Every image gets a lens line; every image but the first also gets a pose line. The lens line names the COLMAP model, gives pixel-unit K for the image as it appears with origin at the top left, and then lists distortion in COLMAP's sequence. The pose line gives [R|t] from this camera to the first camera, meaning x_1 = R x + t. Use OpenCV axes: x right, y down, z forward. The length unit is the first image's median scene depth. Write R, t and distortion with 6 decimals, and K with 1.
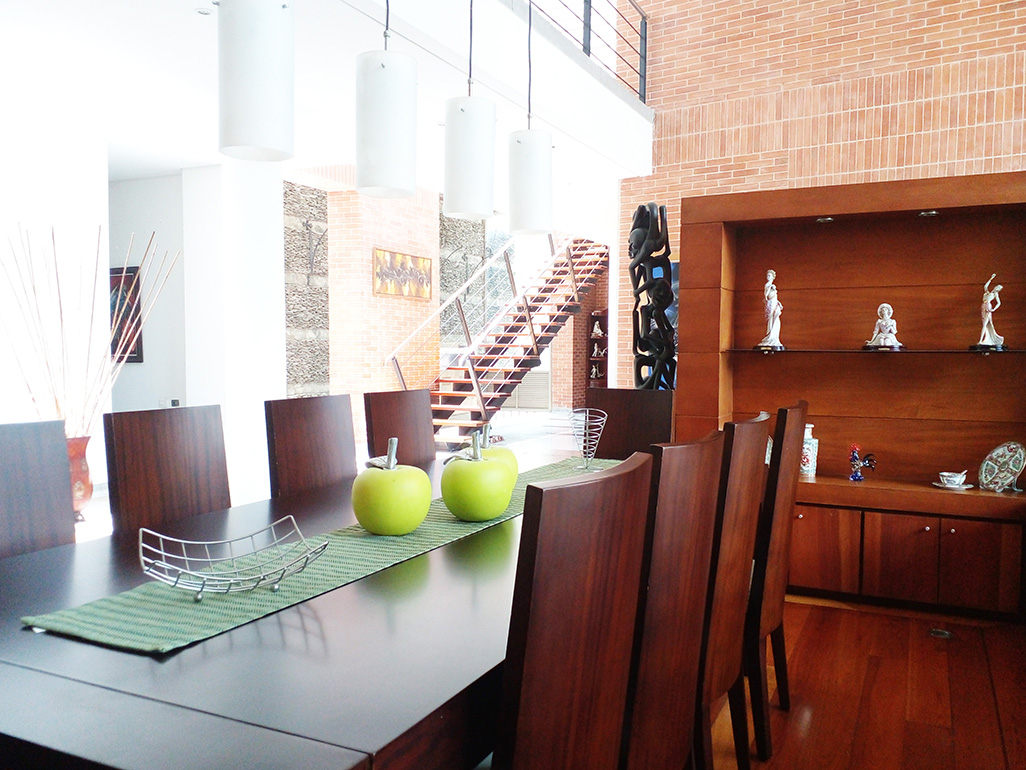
lens RADIAL K [[831.8, 0, 515.9], [0, 831.8, 385.7], [0, 0, 1]] dist [0.059810, -0.096305]
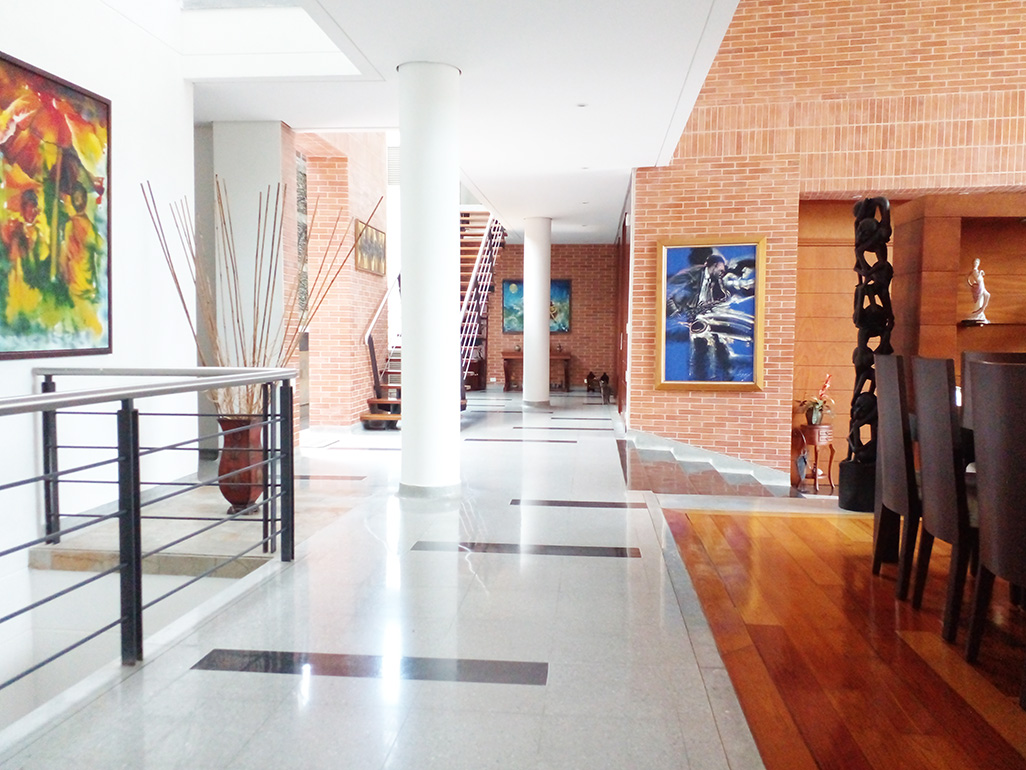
lens RADIAL K [[831.8, 0, 510.2], [0, 831.8, 386.8], [0, 0, 1]] dist [0.059810, -0.096305]
pose [[0.933667, -0.021185, 0.357515, -0.494631], [0.013494, 0.999621, 0.023993, 0.006992], [-0.357887, -0.017578, 0.933599, 0.062015]]
